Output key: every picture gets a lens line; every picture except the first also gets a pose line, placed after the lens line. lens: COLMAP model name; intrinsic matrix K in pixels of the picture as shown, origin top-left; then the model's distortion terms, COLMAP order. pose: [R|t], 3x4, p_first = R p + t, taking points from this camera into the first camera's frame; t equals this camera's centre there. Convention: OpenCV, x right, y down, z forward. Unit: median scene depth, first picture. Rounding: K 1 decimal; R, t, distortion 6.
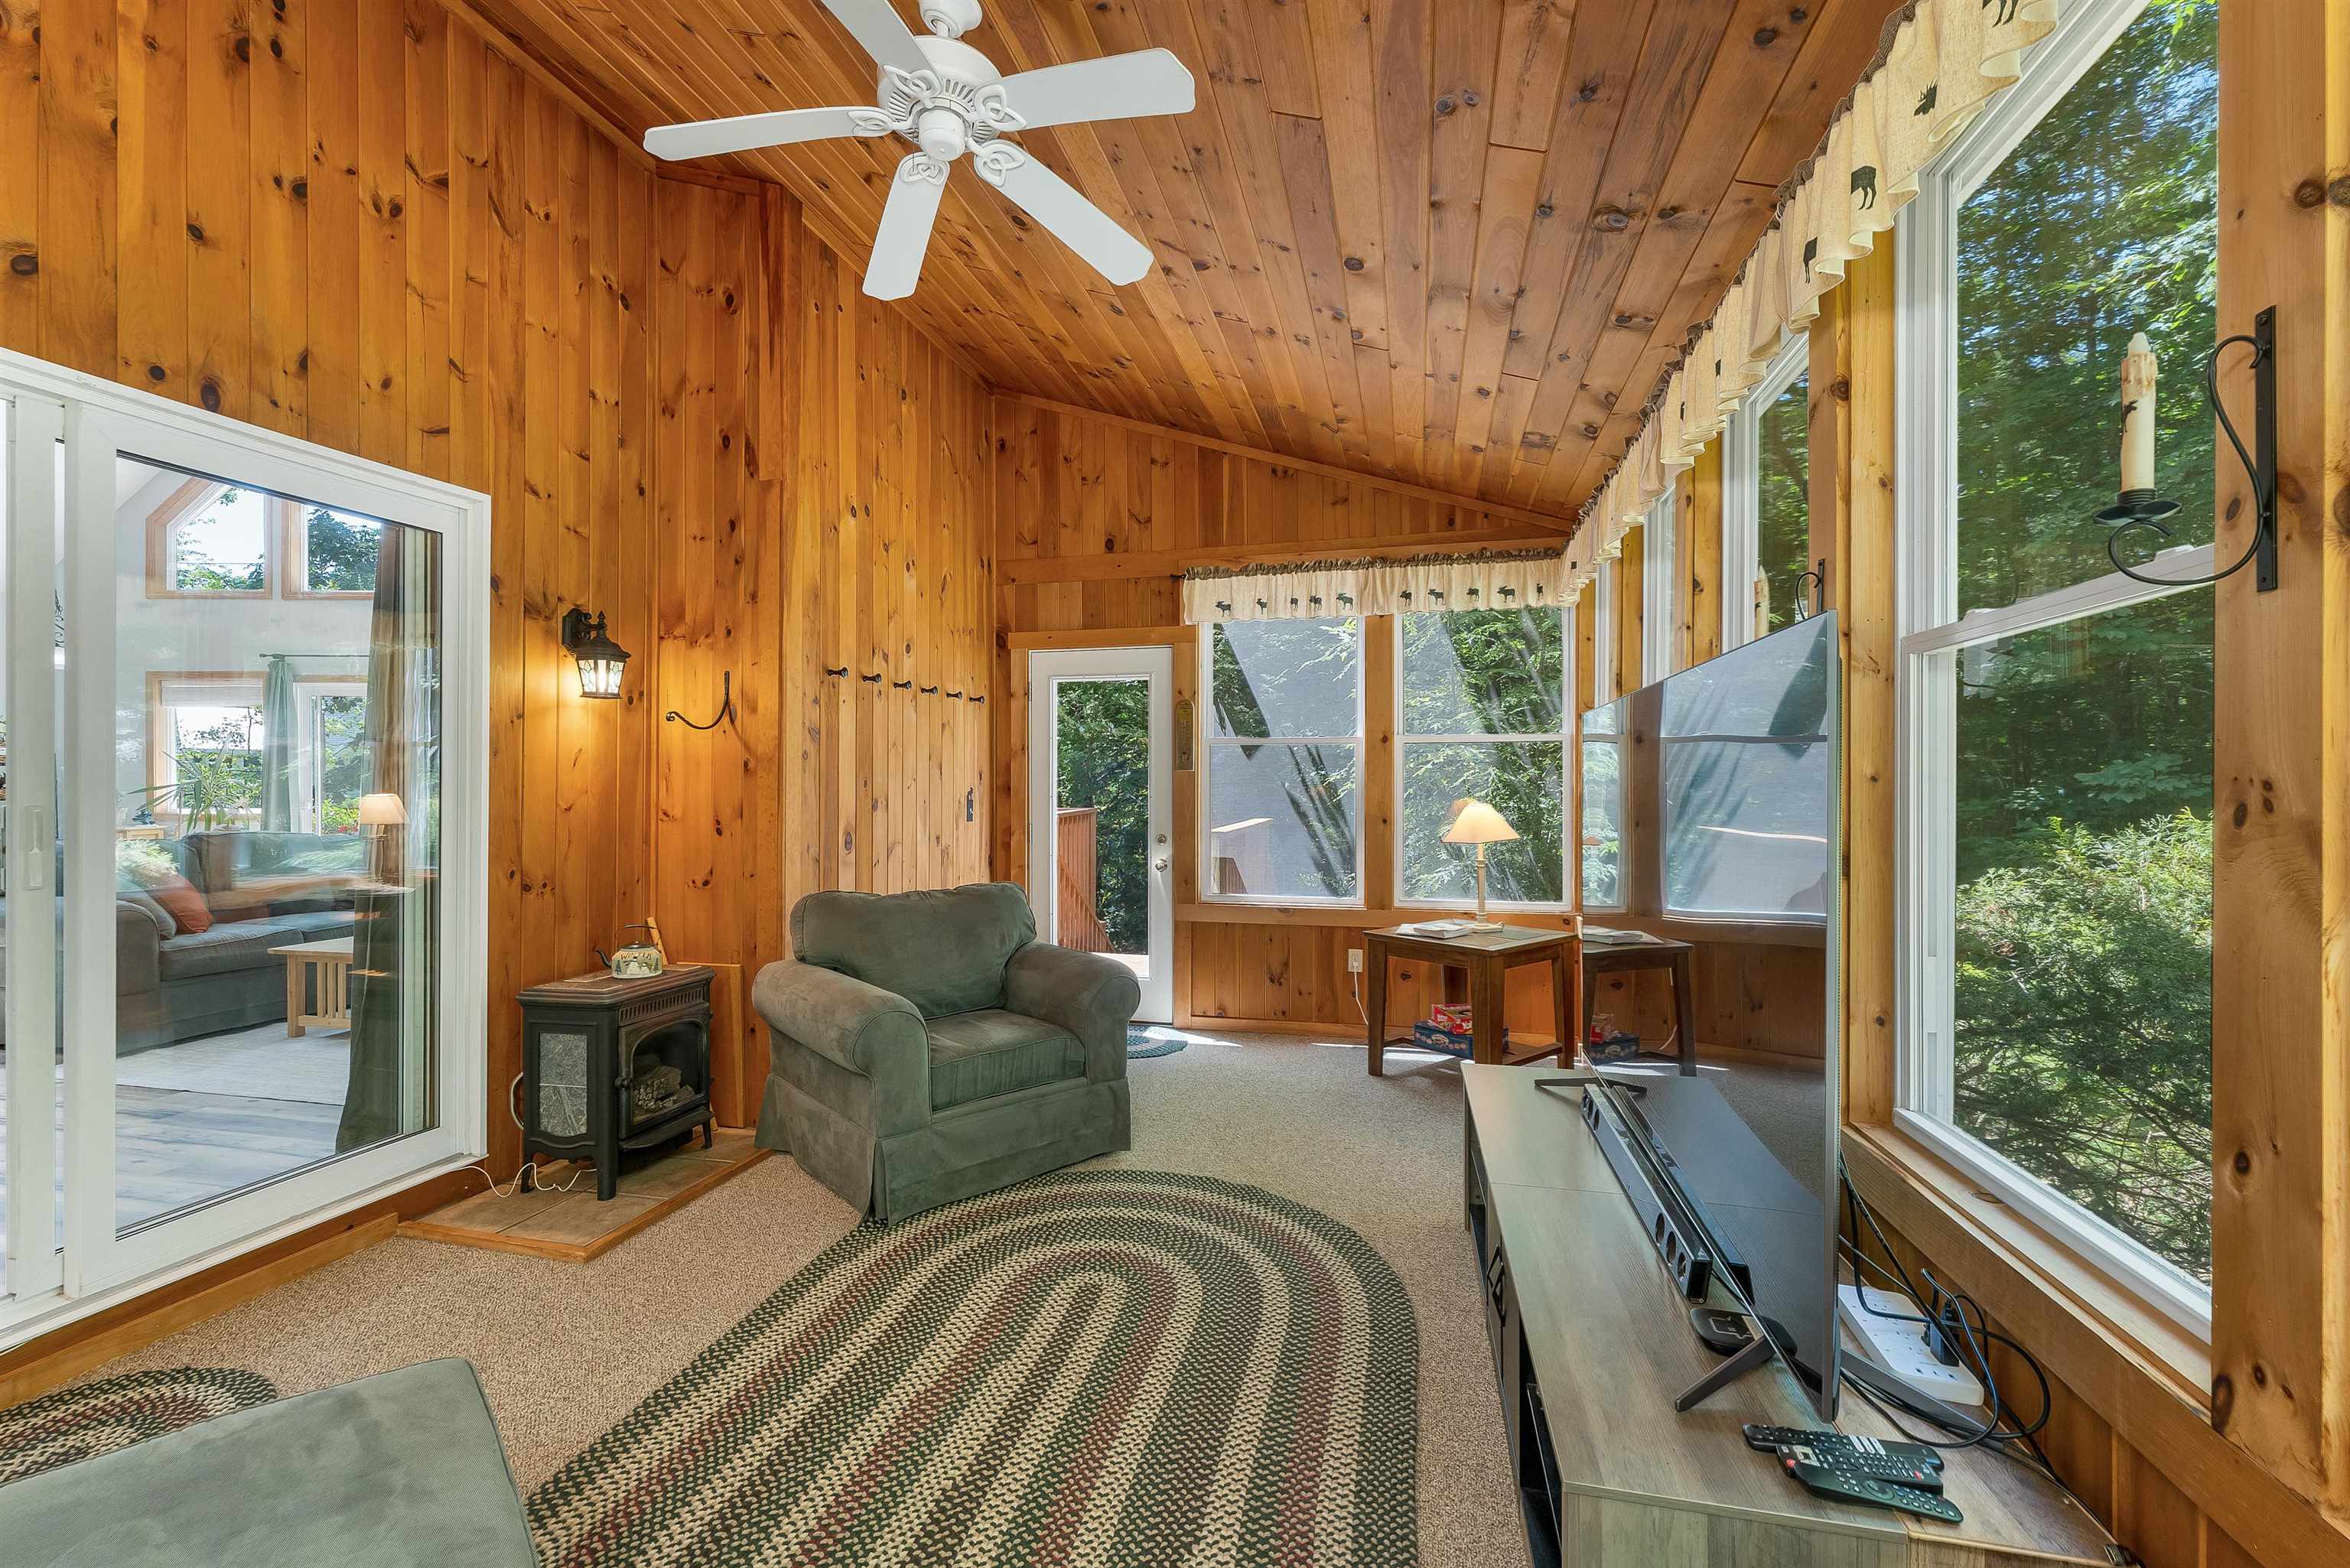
lens RADIAL K [[988.4, 0, 1160.1], [0, 988.4, 783.6], [0, 0, 1]] dist [-0.001633, -0.000364]
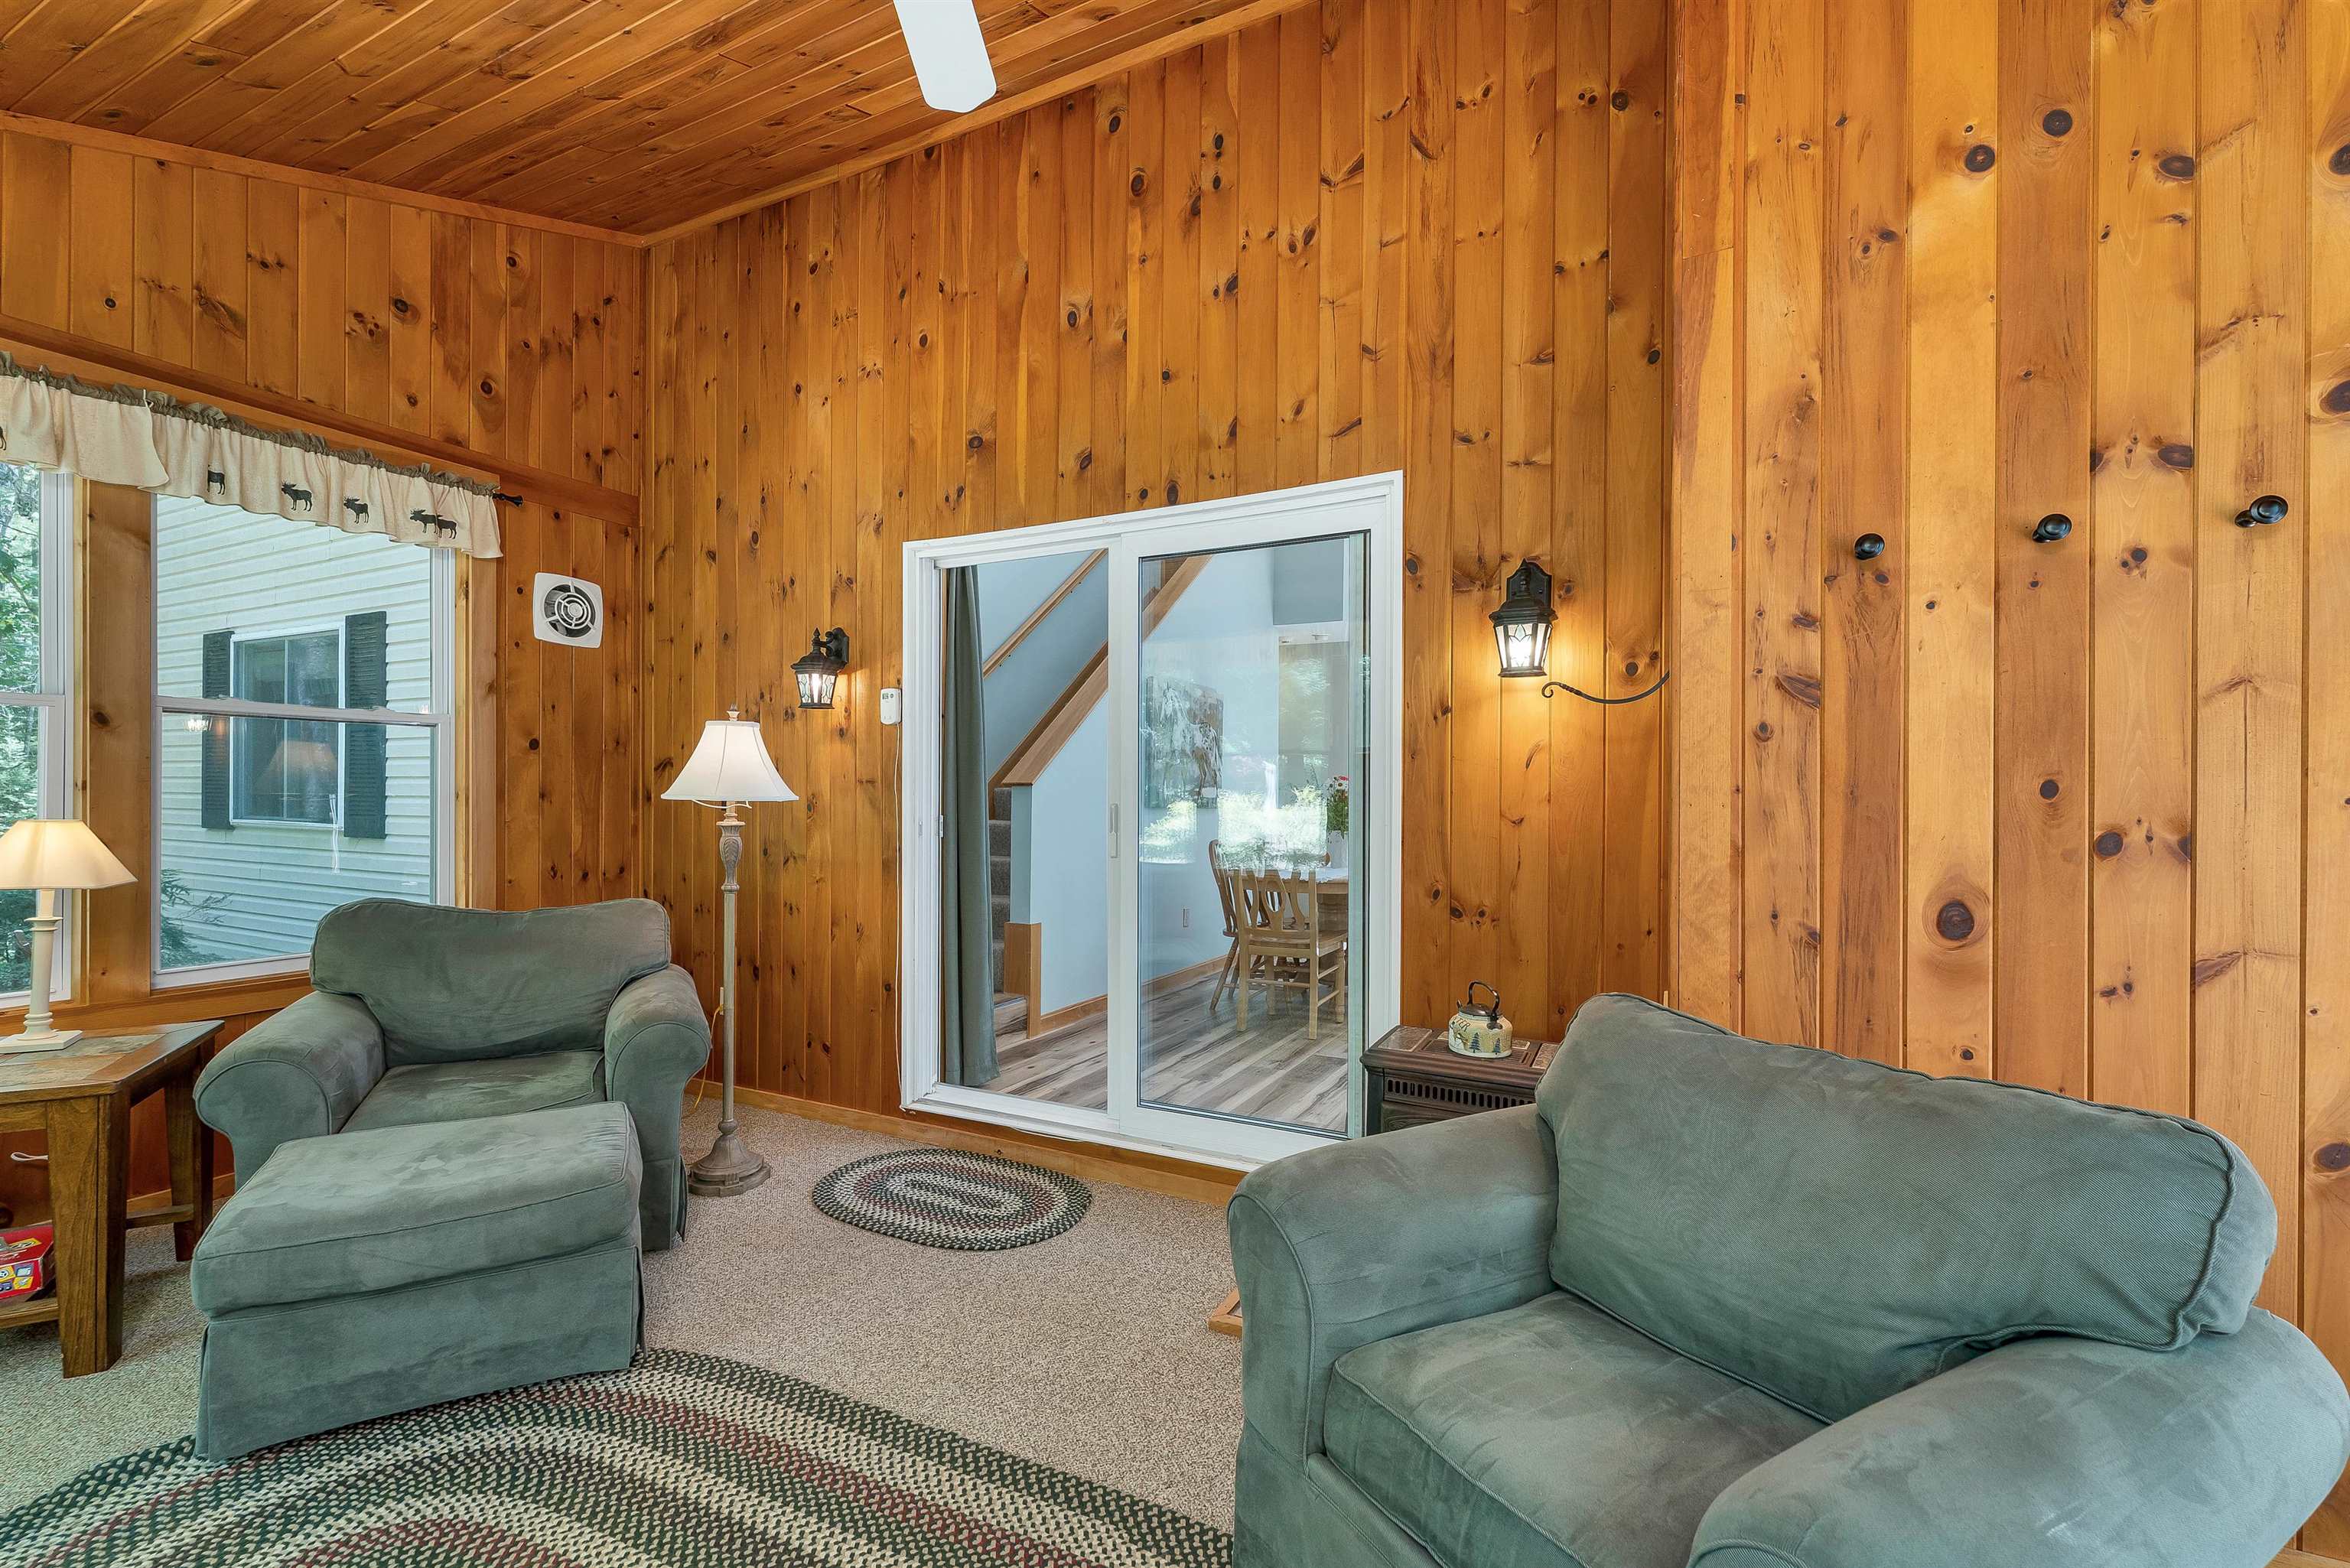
lens RADIAL K [[988.4, 0, 1172.6], [0, 988.4, 790.8], [0, 0, 1]] dist [-0.001633, -0.000364]
pose [[-0.220661, 0.002742, -0.975347, 0.271830], [0.000089, 0.999996, 0.002791, -0.001447], [0.975351, 0.000529, -0.220660, 1.090673]]
